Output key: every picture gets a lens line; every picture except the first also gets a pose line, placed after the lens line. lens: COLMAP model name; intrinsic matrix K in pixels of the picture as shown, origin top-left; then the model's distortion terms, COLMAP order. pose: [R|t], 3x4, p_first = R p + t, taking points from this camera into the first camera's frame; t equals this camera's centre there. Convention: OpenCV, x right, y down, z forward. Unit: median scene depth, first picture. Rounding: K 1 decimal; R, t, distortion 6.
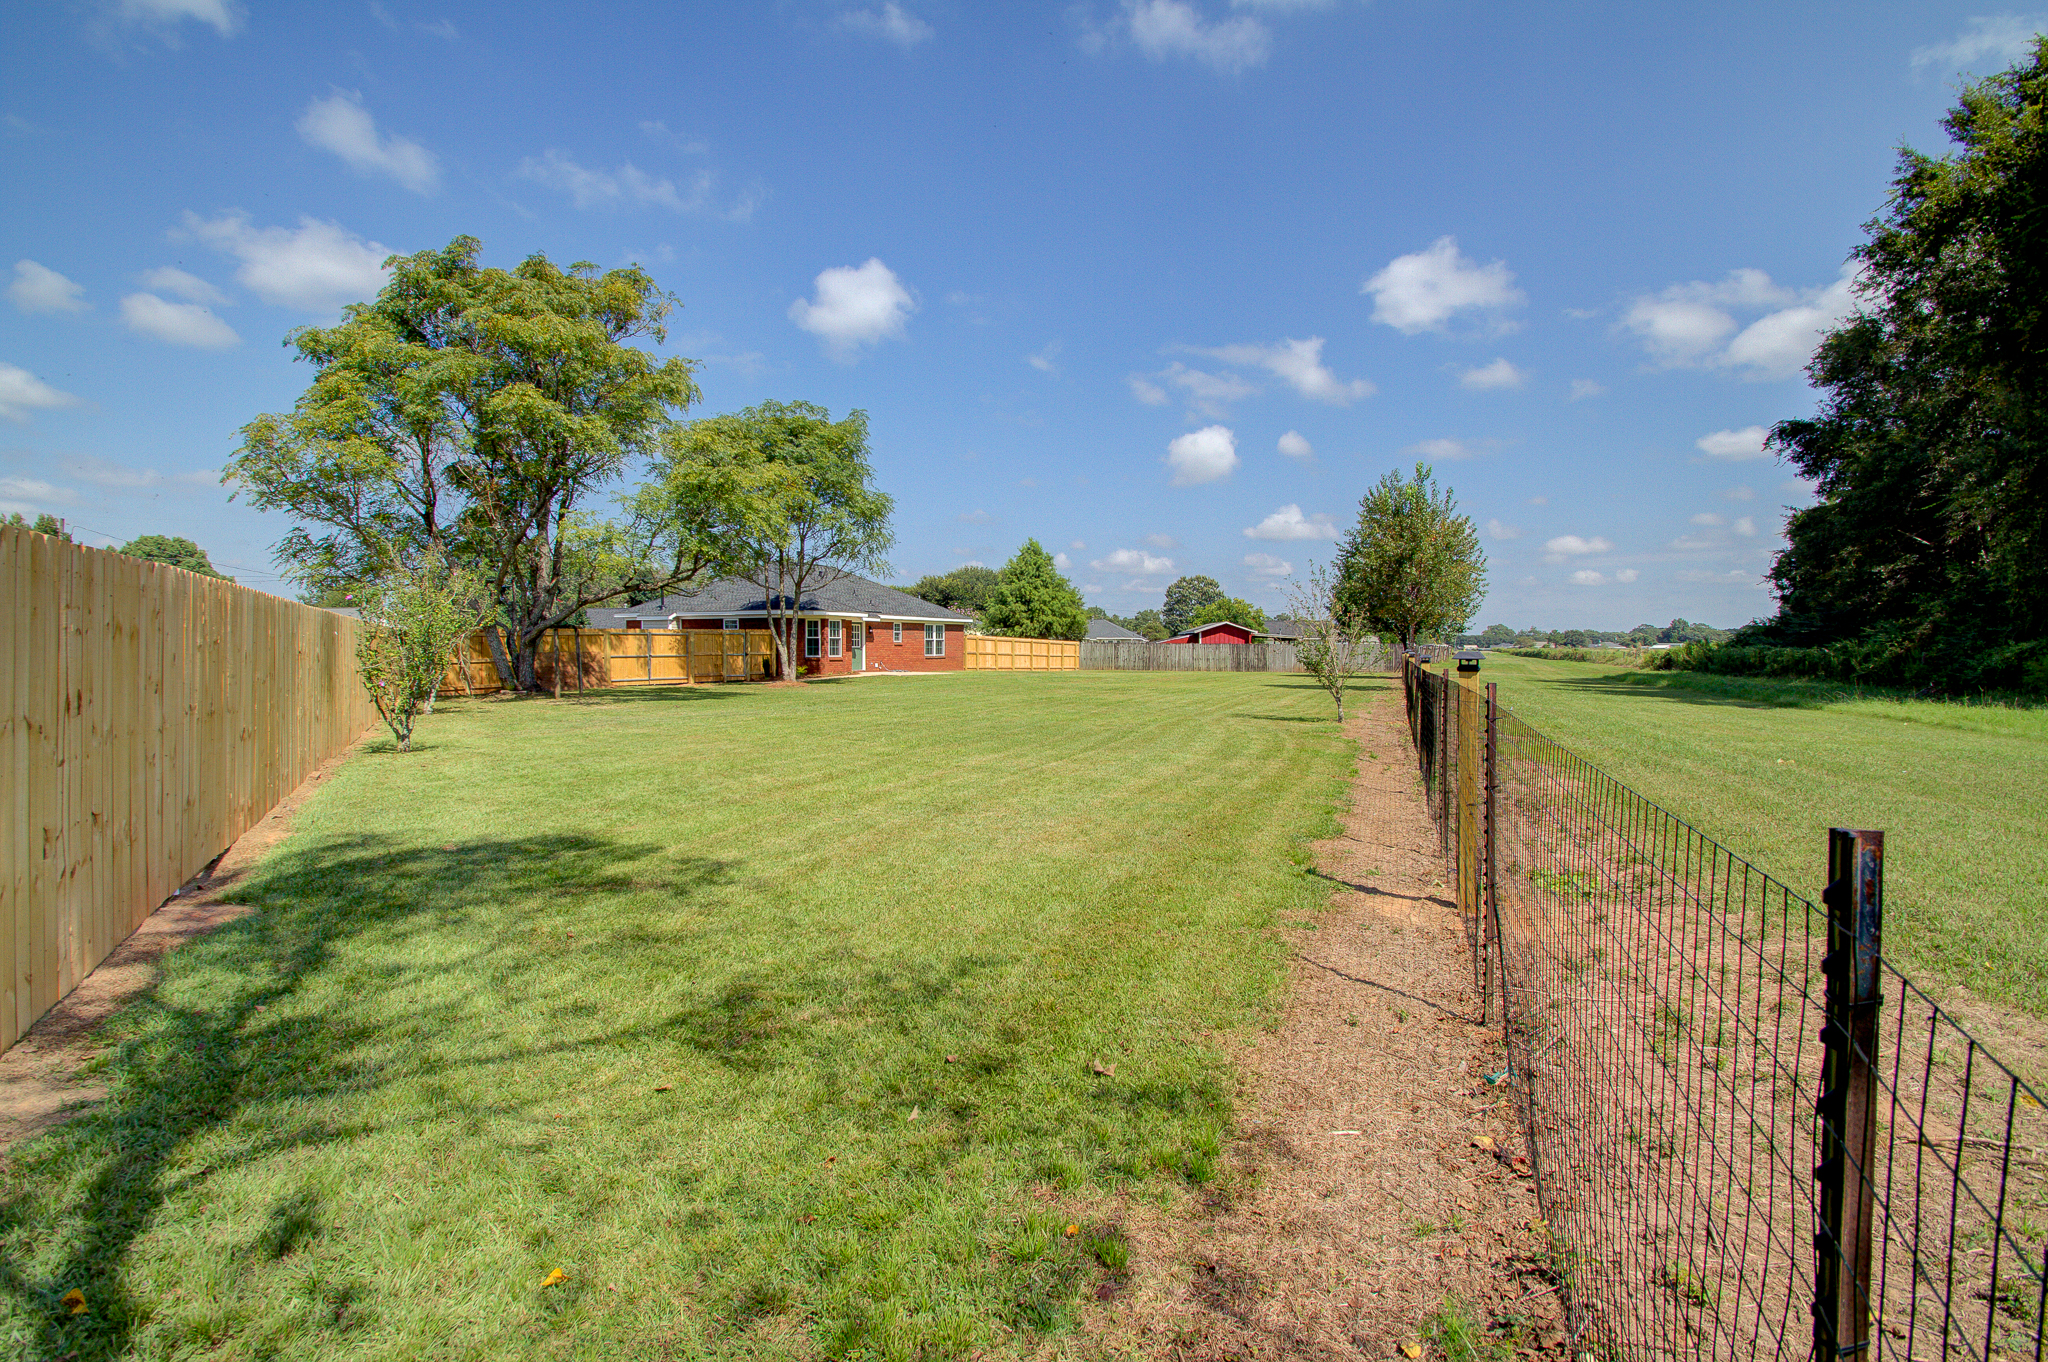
lens RADIAL K [[917.0, 0, 1024.0], [0, 917.0, 681.0], [0, 0, 1]] dist [-0.002990, -0.000325]
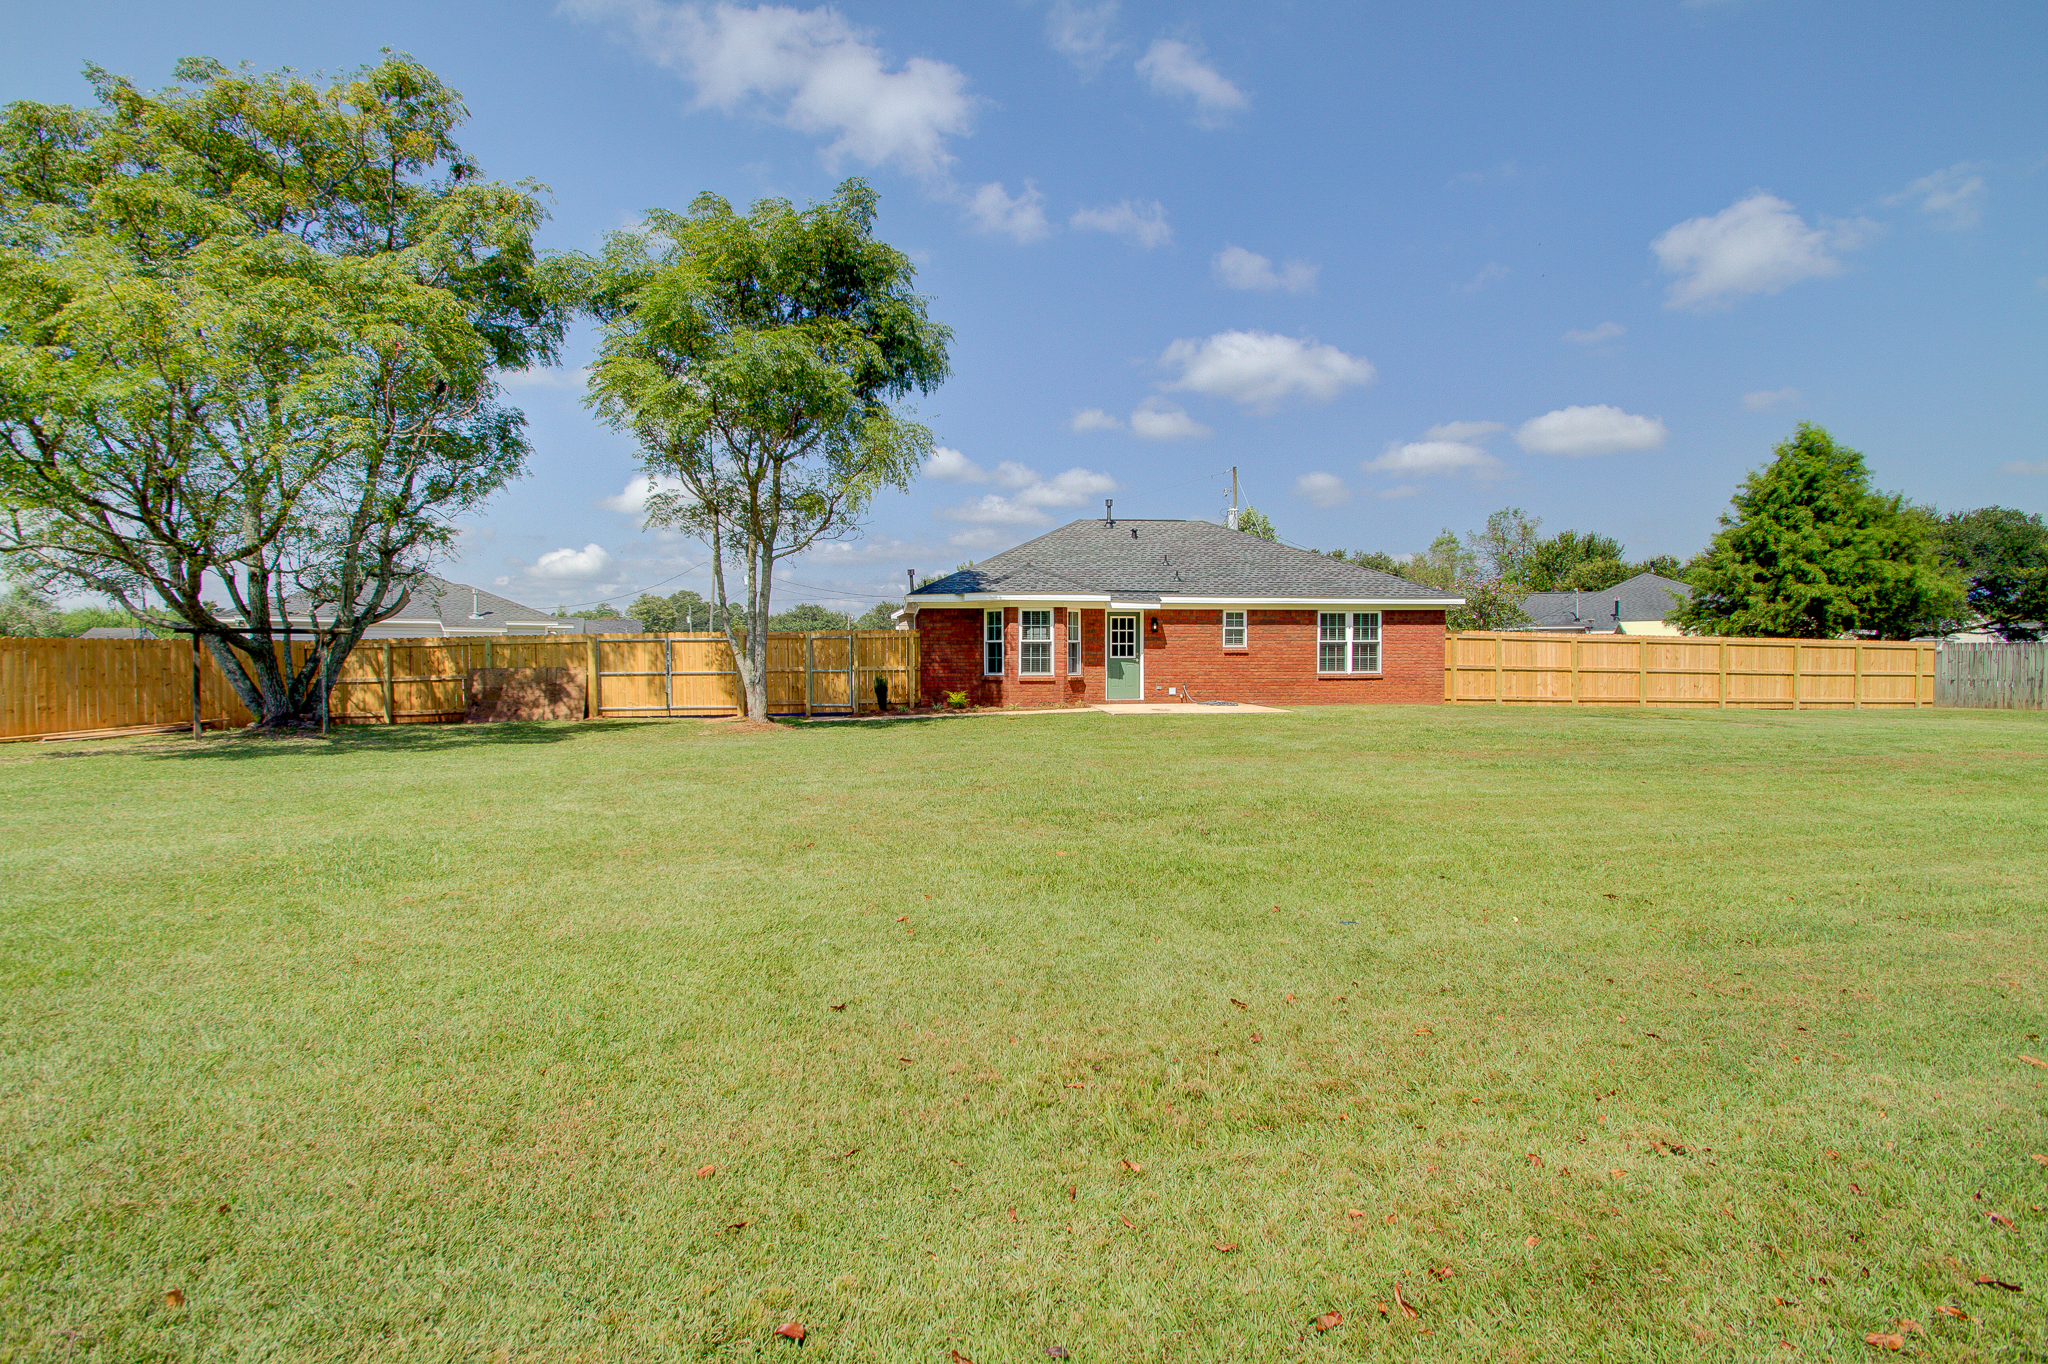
lens RADIAL K [[969.1, 0, 1024.0], [0, 969.1, 682.0], [0, 0, 1]] dist [0.001385, -0.000175]
pose [[0.615413, -0.005804, -0.788184, 0.213223], [-0.018784, 0.999581, -0.022028, -0.008122], [0.787981, 0.028361, 0.615046, 0.541026]]
